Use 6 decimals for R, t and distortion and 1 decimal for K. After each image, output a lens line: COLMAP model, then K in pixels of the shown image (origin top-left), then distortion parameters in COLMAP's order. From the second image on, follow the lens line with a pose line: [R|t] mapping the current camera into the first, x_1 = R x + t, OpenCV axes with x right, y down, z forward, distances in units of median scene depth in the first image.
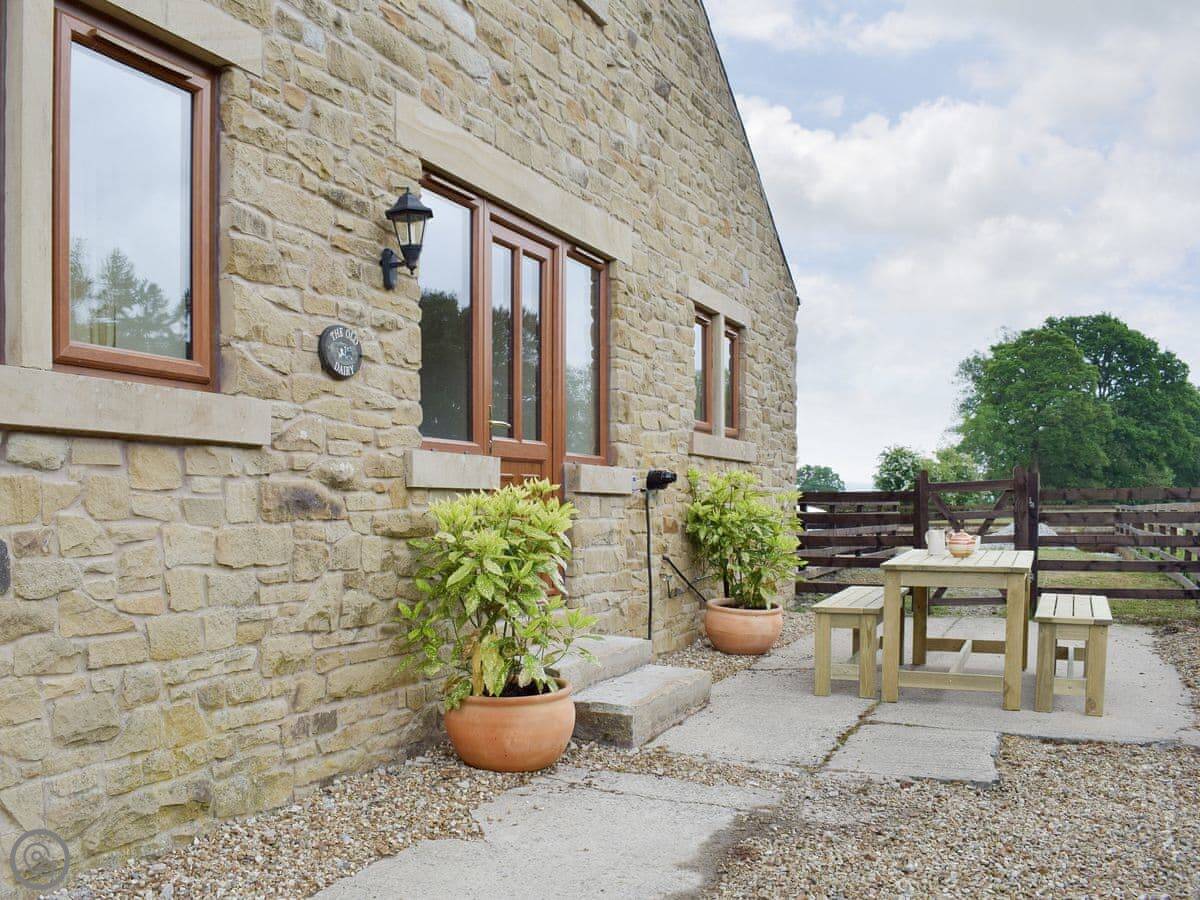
lens RADIAL K [[1055.2, 0, 595.8], [0, 1055.2, 478.4], [0, 0, 1]] dist [0.013478, 0.000038]
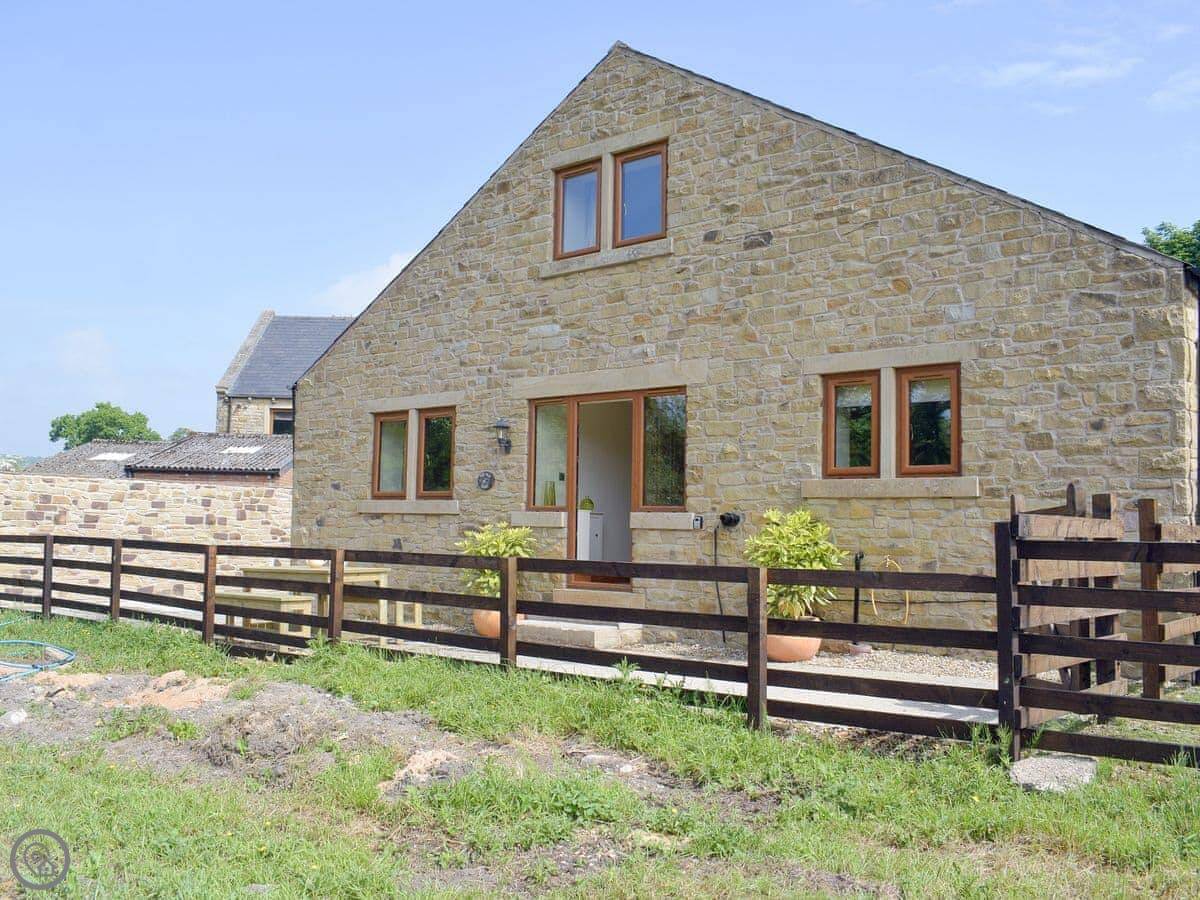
lens RADIAL K [[1055.2, 0, 595.8], [0, 1055.2, 478.4], [0, 0, 1]] dist [0.013478, 0.000038]
pose [[-0.210493, -0.077910, -0.974486, 2.866526], [-0.011174, 0.996946, -0.077292, 0.109981], [0.977532, -0.005380, -0.210721, 2.144499]]
